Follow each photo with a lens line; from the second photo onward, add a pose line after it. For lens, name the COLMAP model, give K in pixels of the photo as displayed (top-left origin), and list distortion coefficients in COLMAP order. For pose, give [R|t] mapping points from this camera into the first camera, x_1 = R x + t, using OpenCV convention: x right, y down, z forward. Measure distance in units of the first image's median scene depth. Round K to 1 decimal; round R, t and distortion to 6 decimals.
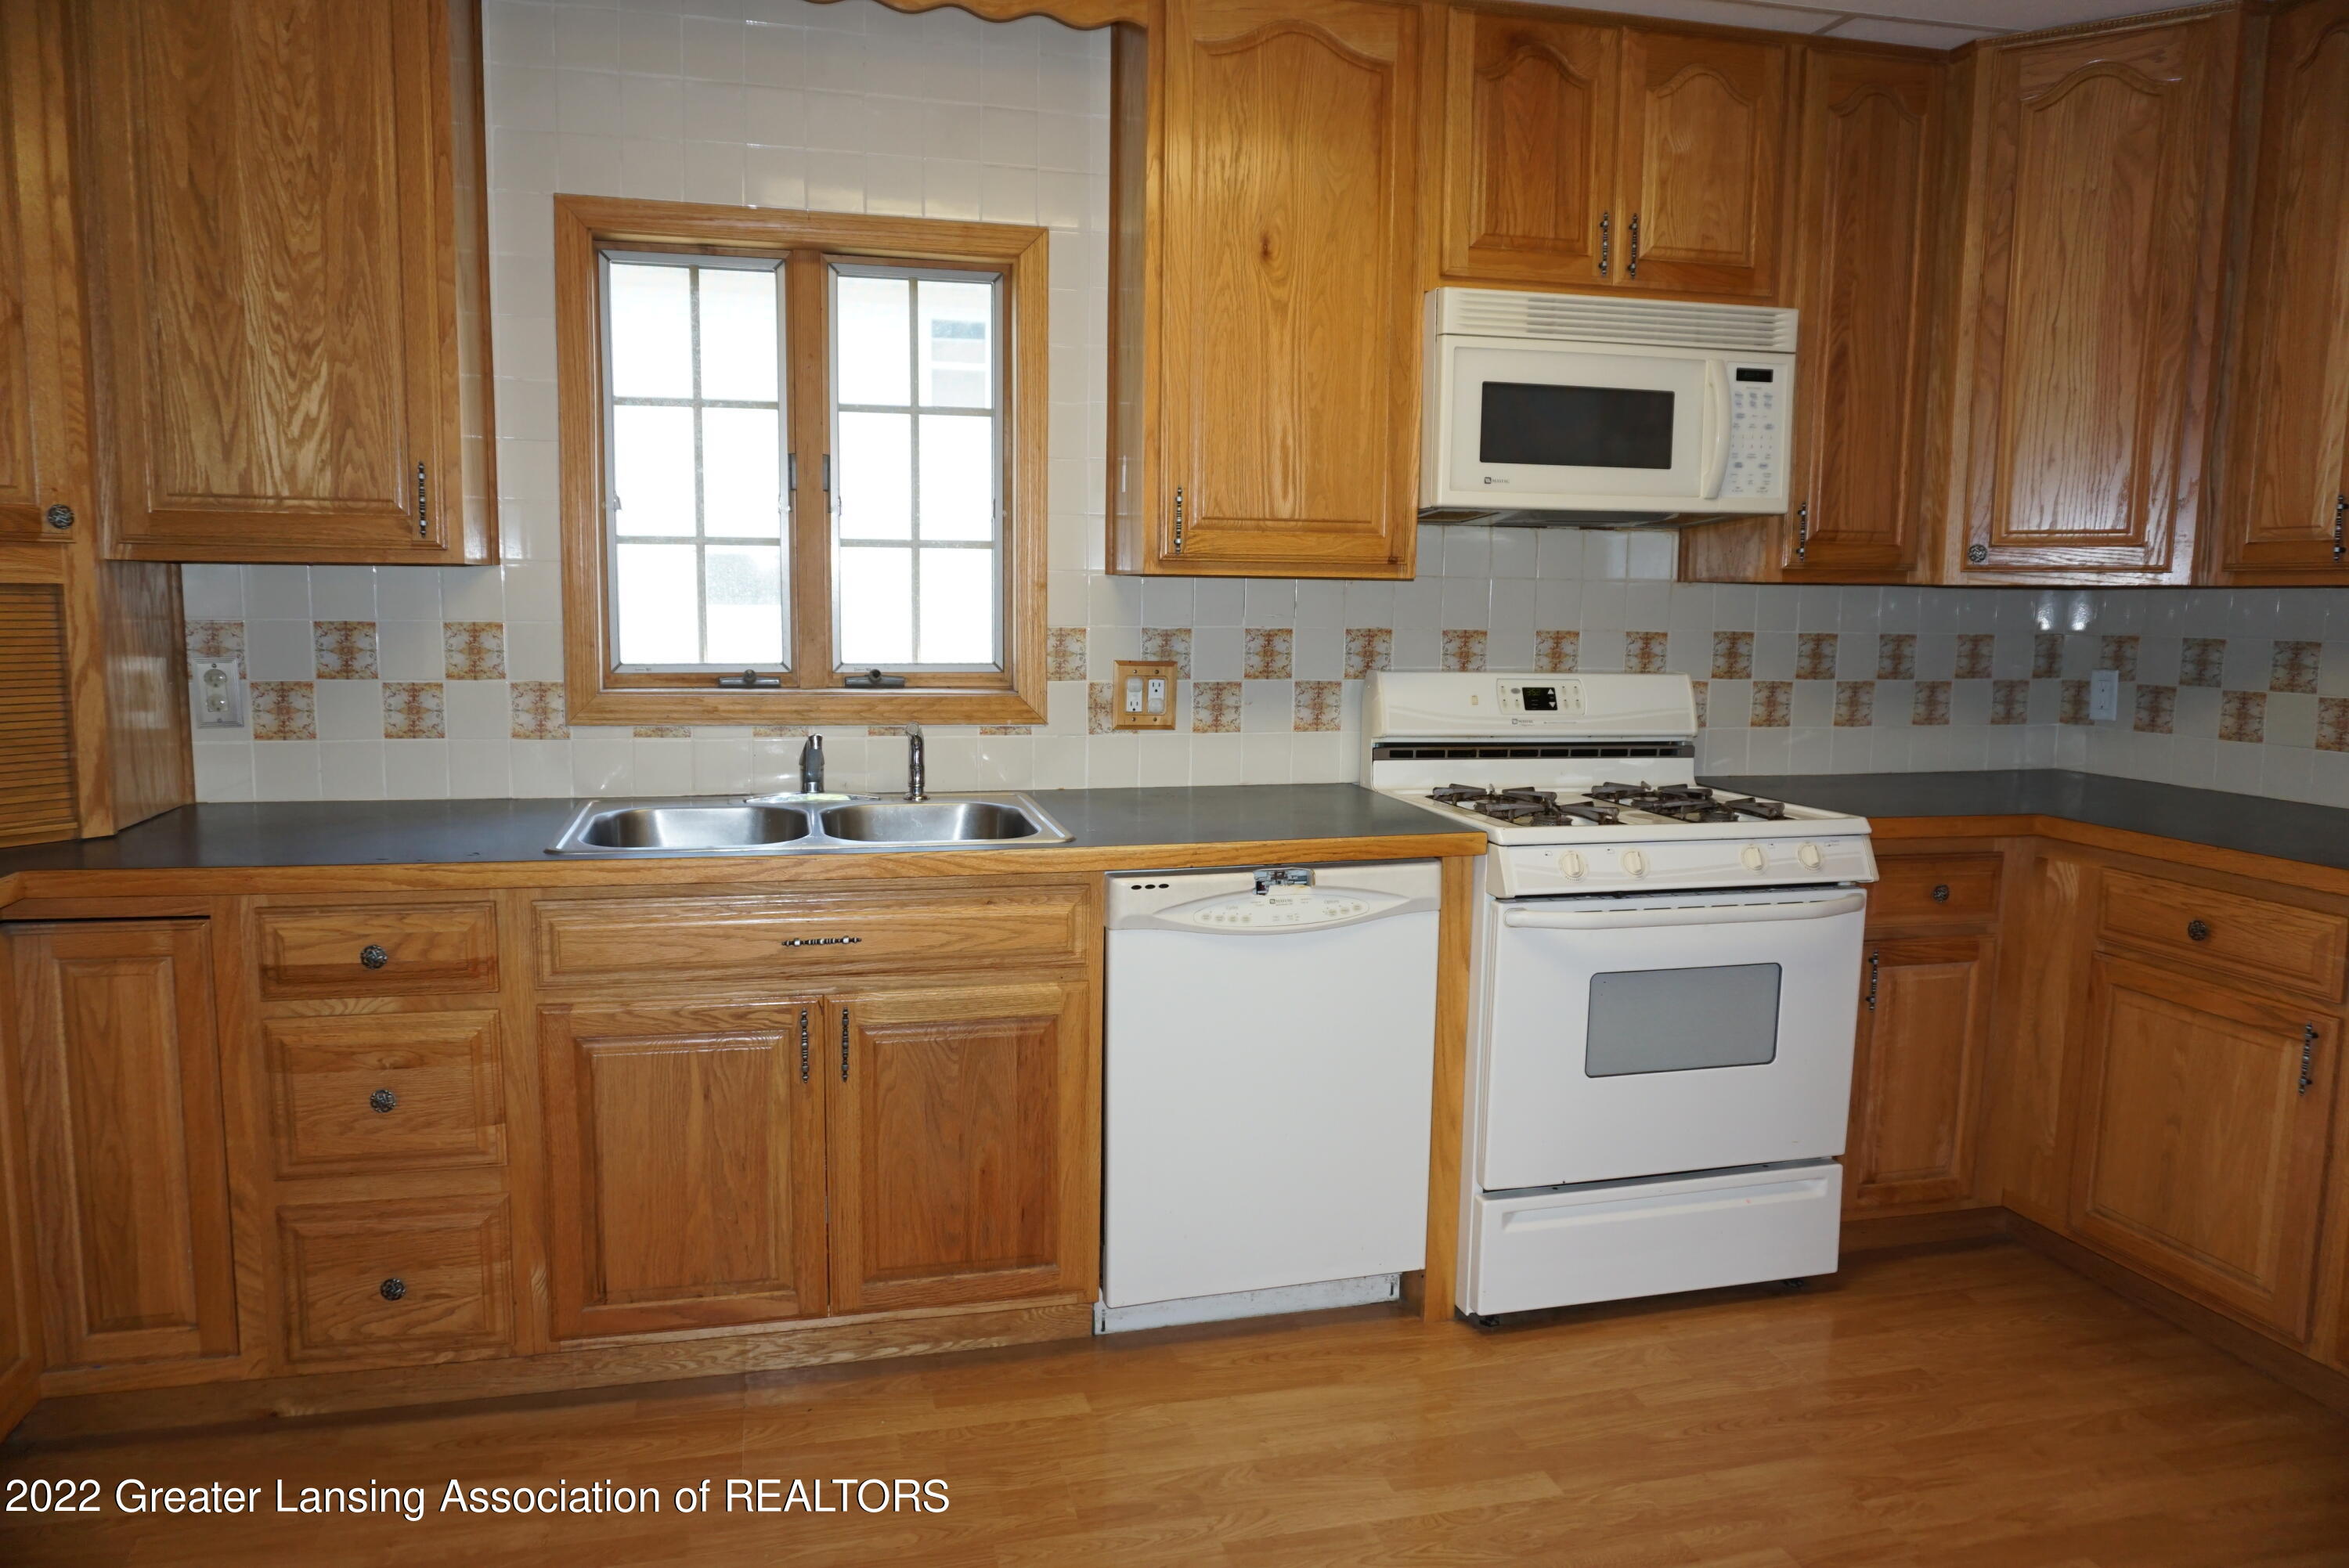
lens RADIAL K [[1616.3, 0, 1172.2], [0, 1616.3, 780.1], [0, 0, 1]] dist [-0.055985, 0.021837]
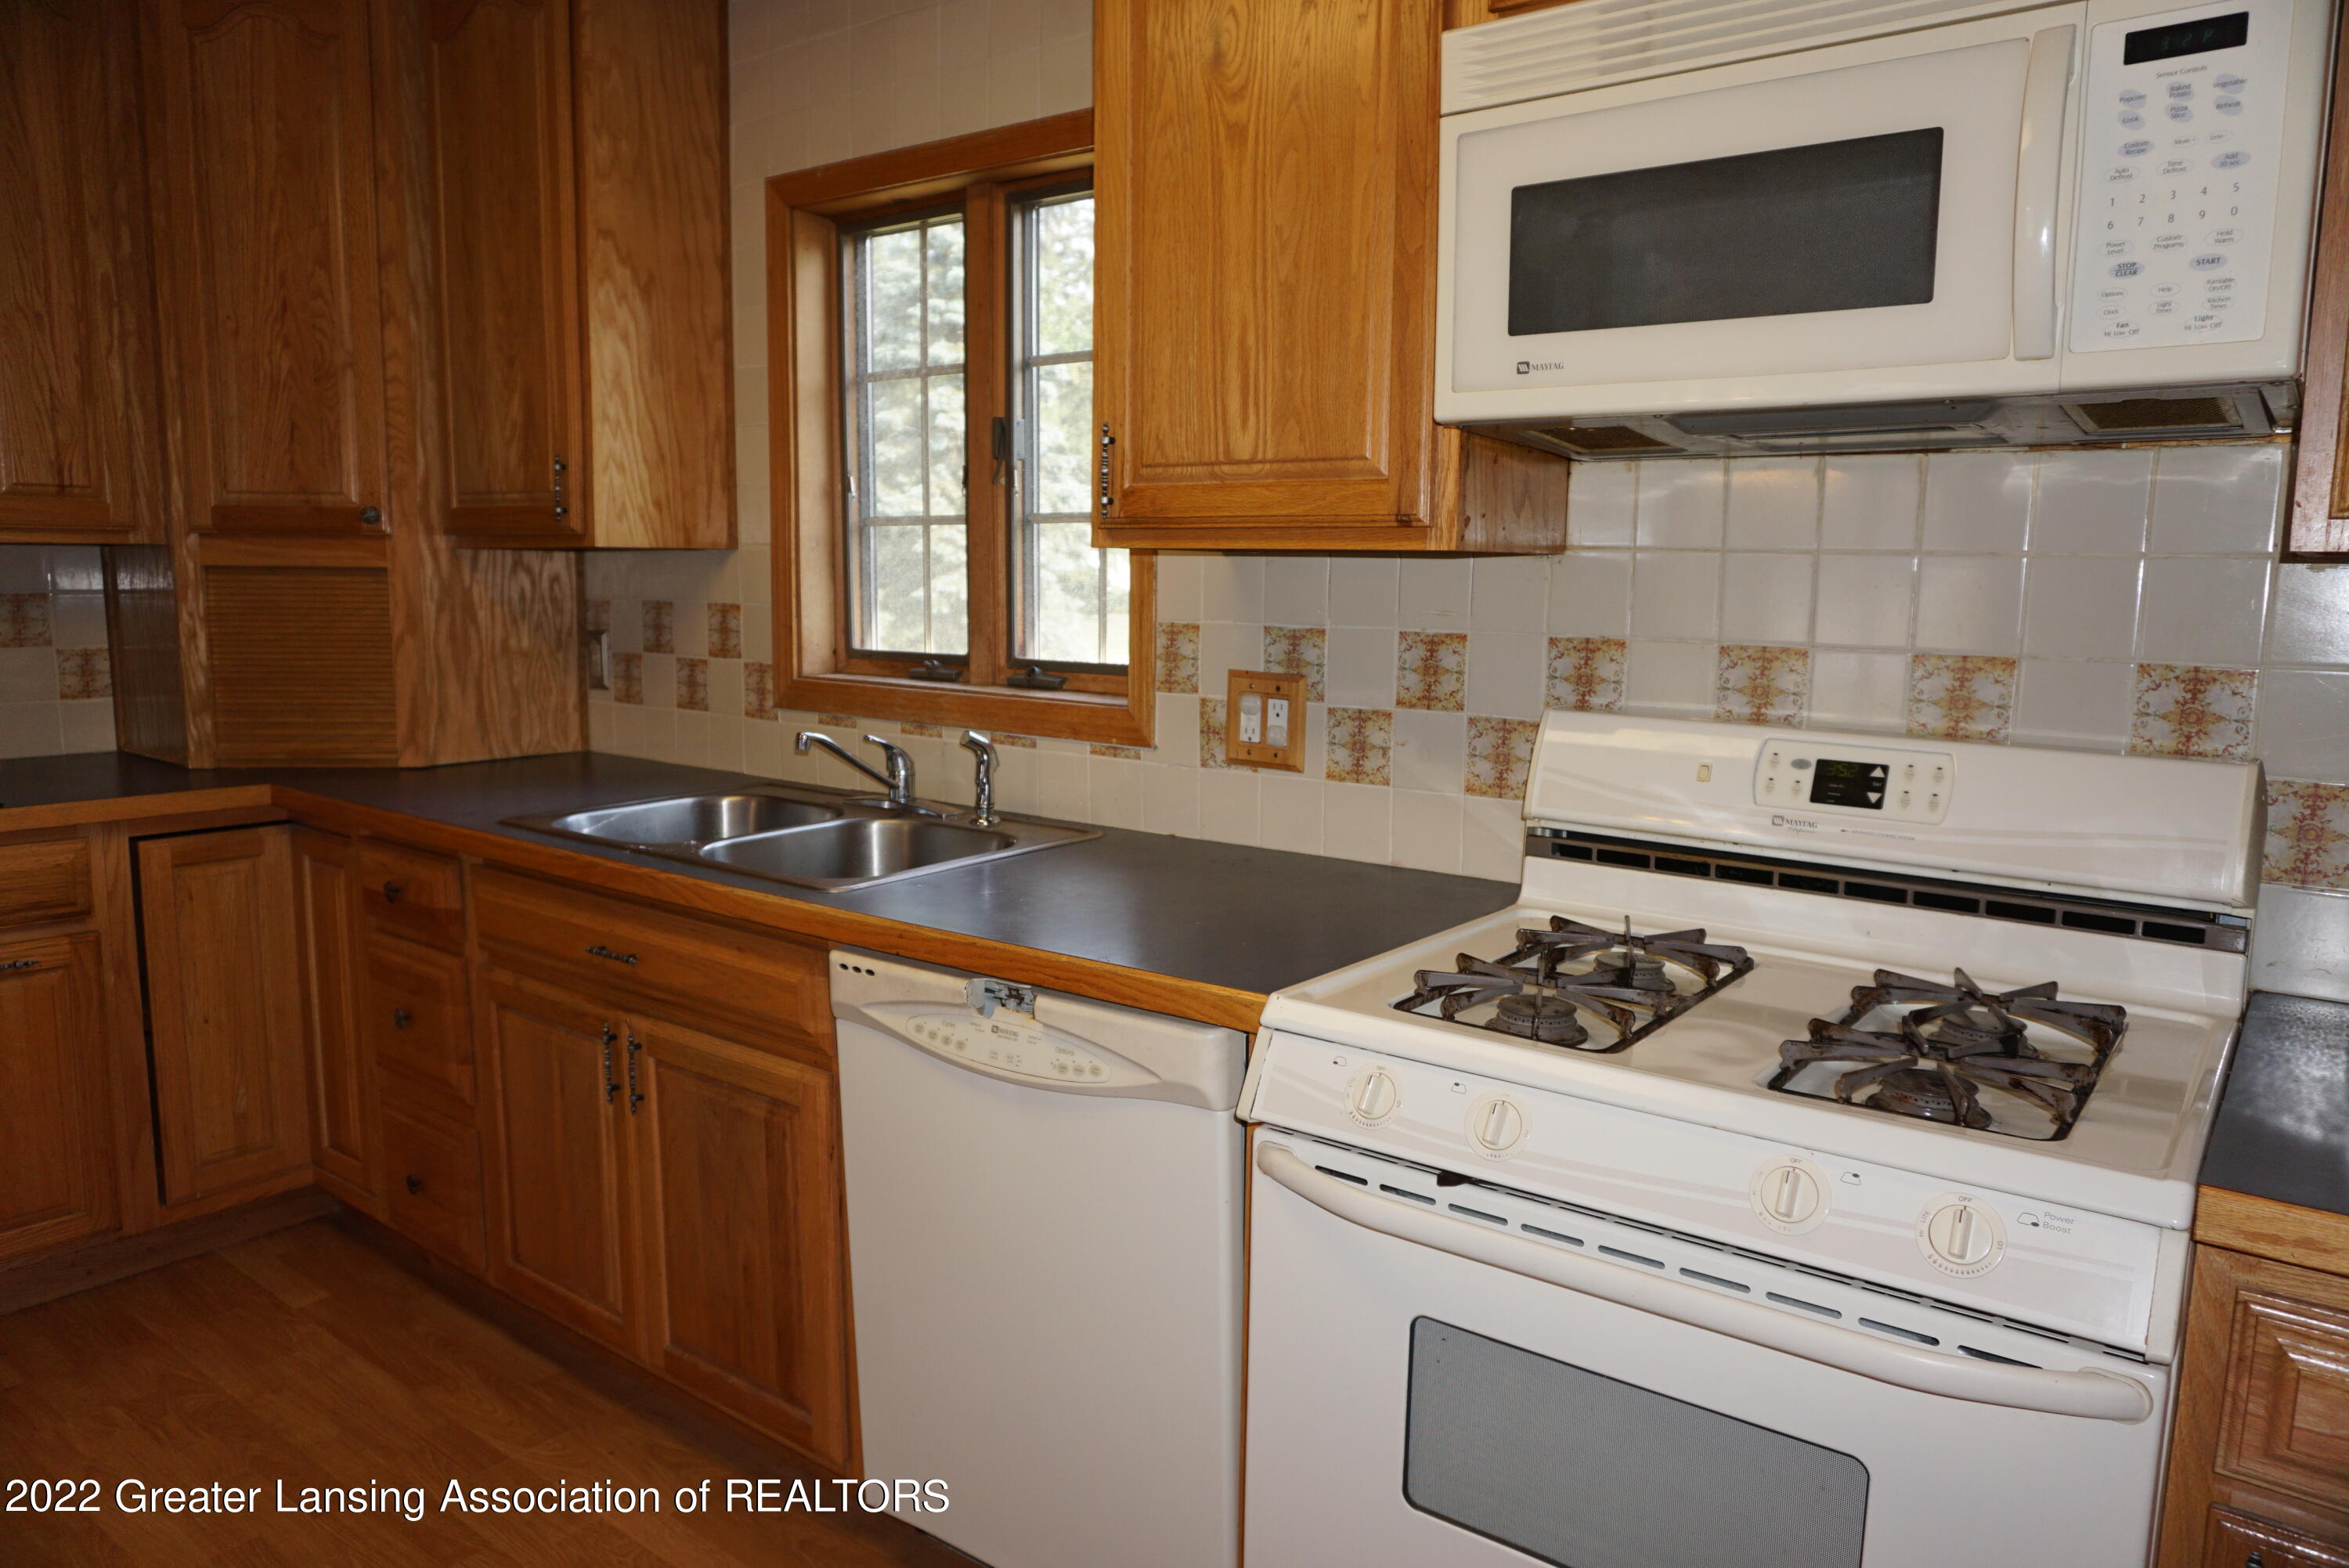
lens RADIAL K [[1616.3, 0, 1172.9], [0, 1616.3, 779.5], [0, 0, 1]] dist [-0.055985, 0.021837]
pose [[0.592435, 0.098752, -0.799543, 0.548599], [-0.097337, 0.993962, 0.050640, -0.060755], [0.799716, 0.047824, 0.598470, 0.560728]]
